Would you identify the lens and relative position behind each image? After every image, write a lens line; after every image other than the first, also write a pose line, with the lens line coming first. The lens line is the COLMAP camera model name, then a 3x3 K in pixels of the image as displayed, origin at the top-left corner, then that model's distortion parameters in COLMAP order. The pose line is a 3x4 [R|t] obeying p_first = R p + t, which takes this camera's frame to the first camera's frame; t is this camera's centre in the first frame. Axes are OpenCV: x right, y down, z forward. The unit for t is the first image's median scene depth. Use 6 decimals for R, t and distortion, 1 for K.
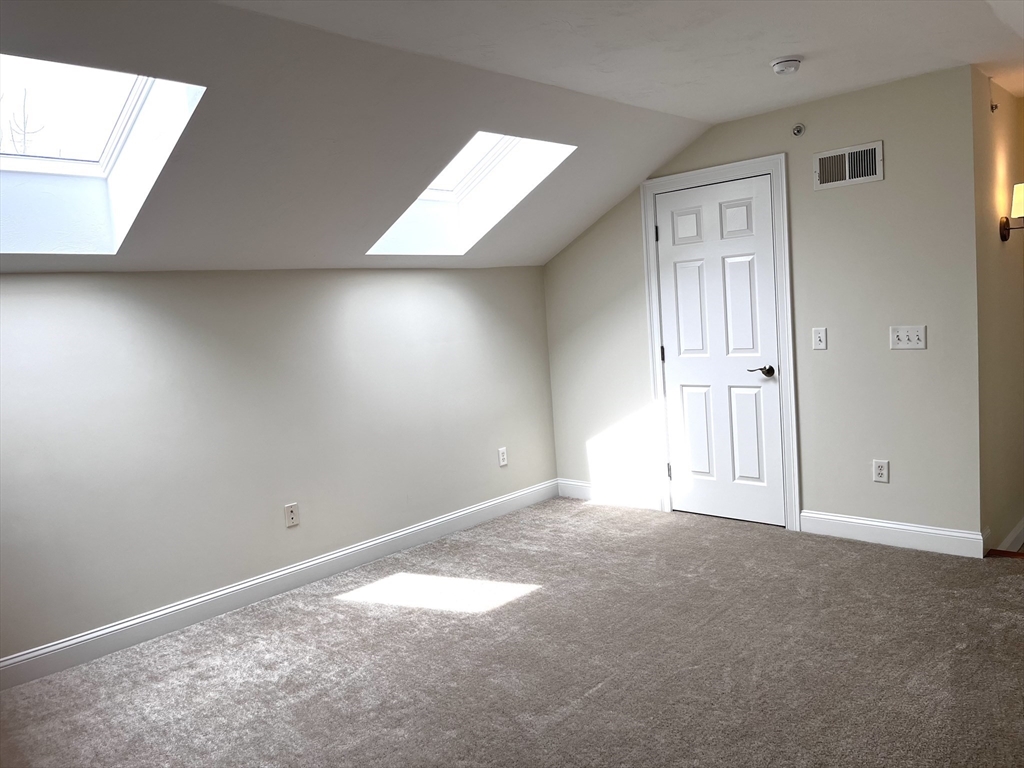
lens RADIAL K [[776.8, 0, 512.2], [0, 776.8, 383.9], [0, 0, 1]] dist [0.066294, -0.093260]
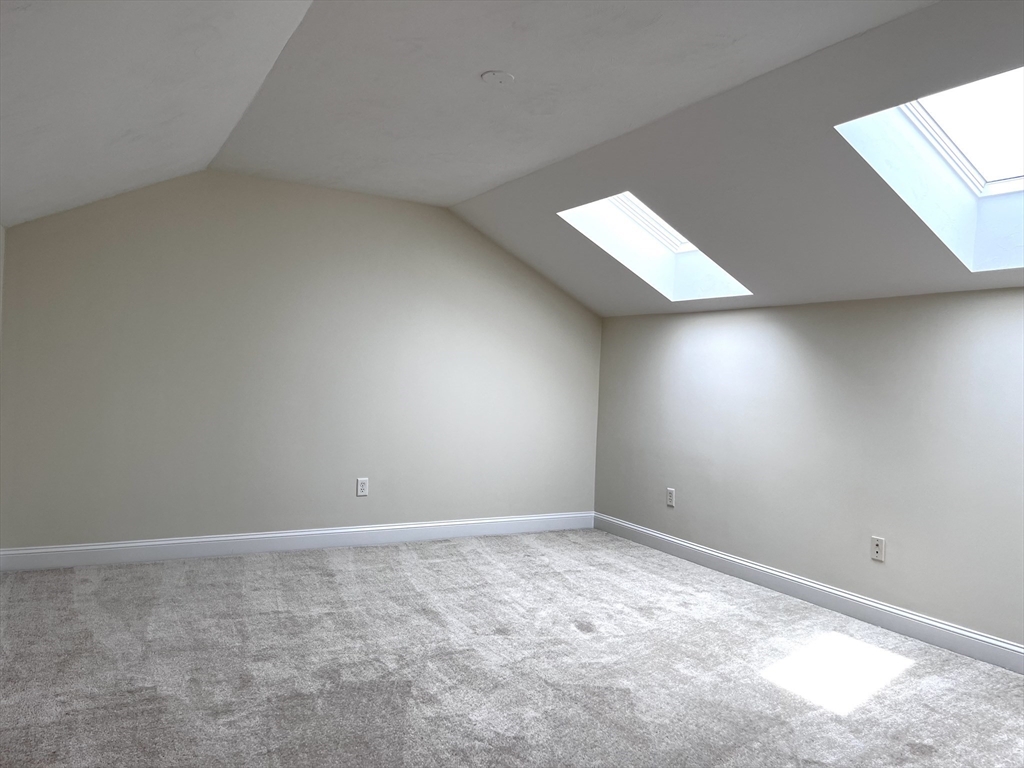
lens RADIAL K [[776.8, 0, 512.4], [0, 776.8, 384.7], [0, 0, 1]] dist [0.066294, -0.093260]
pose [[-0.314242, 0.071788, -0.946625, 0.973451], [-0.110560, 0.987584, 0.111595, -0.116743], [0.942883, 0.139727, -0.302404, 1.058613]]
